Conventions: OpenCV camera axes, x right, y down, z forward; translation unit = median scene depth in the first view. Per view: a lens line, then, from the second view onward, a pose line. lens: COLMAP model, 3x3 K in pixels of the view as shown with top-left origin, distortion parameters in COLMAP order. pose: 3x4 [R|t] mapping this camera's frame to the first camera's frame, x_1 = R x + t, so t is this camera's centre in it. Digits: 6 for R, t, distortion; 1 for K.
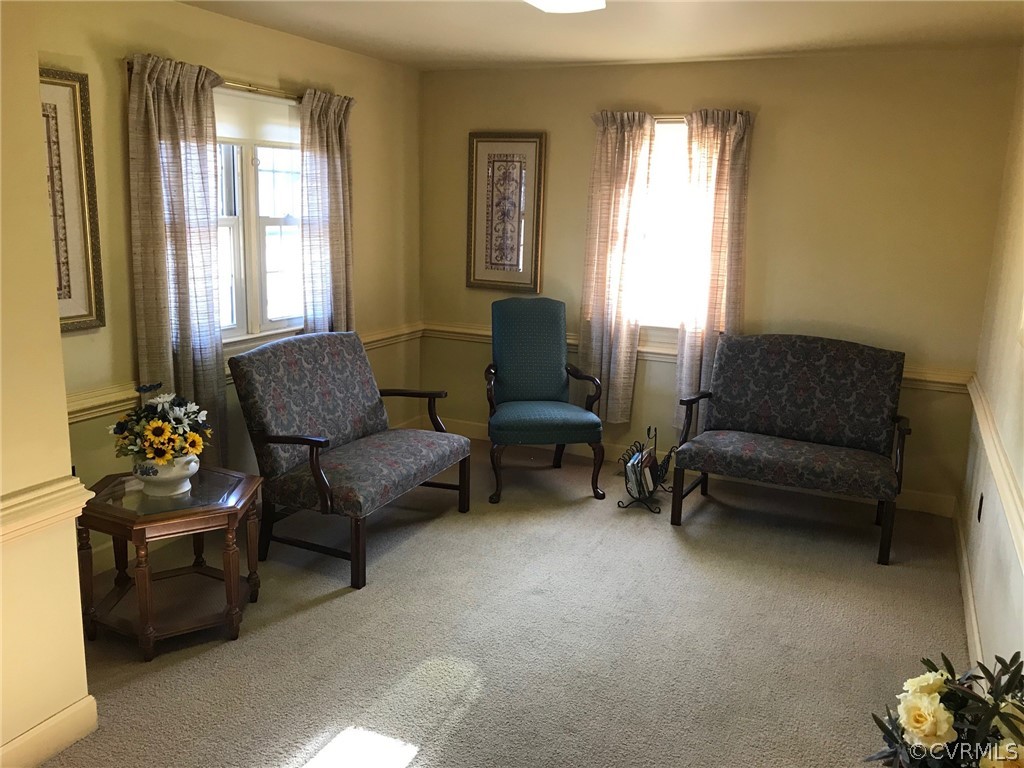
lens RADIAL K [[839.1, 0, 508.3], [0, 839.1, 383.6], [0, 0, 1]] dist [0.022000, -0.017509]
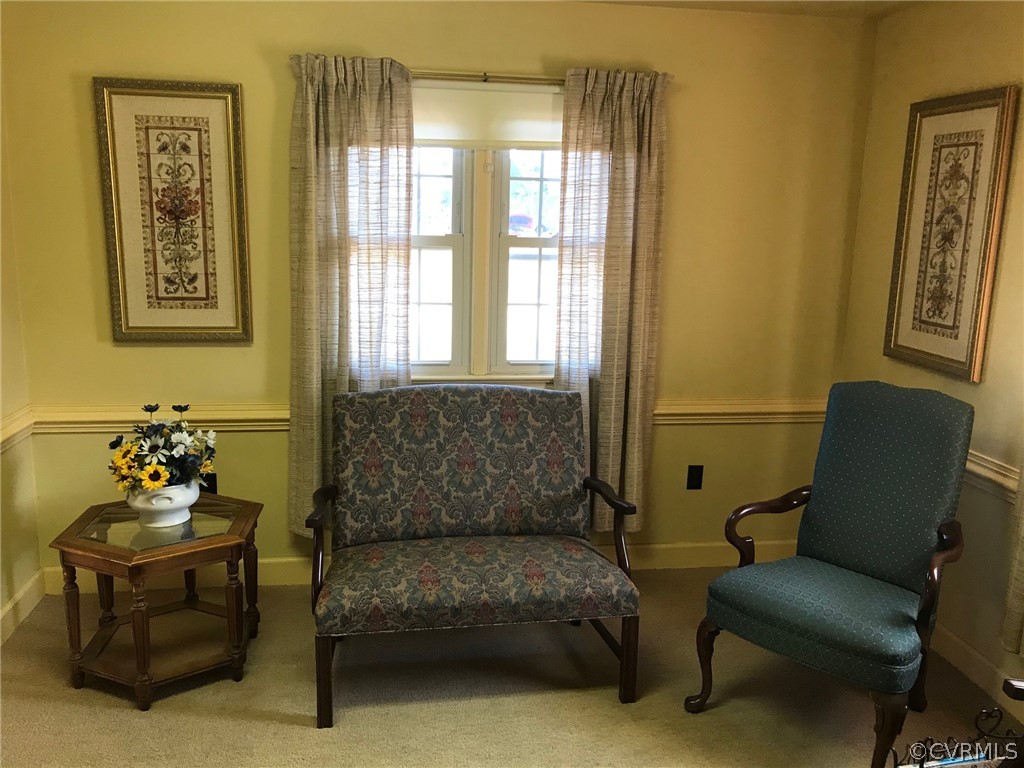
lens RADIAL K [[839.1, 0, 513.4], [0, 839.1, 380.6], [0, 0, 1]] dist [0.022000, -0.017509]
pose [[0.558511, 0.145429, -0.816649, 0.390806], [-0.181586, 0.982067, 0.050699, -0.101715], [0.809378, 0.119976, 0.574903, 0.550214]]
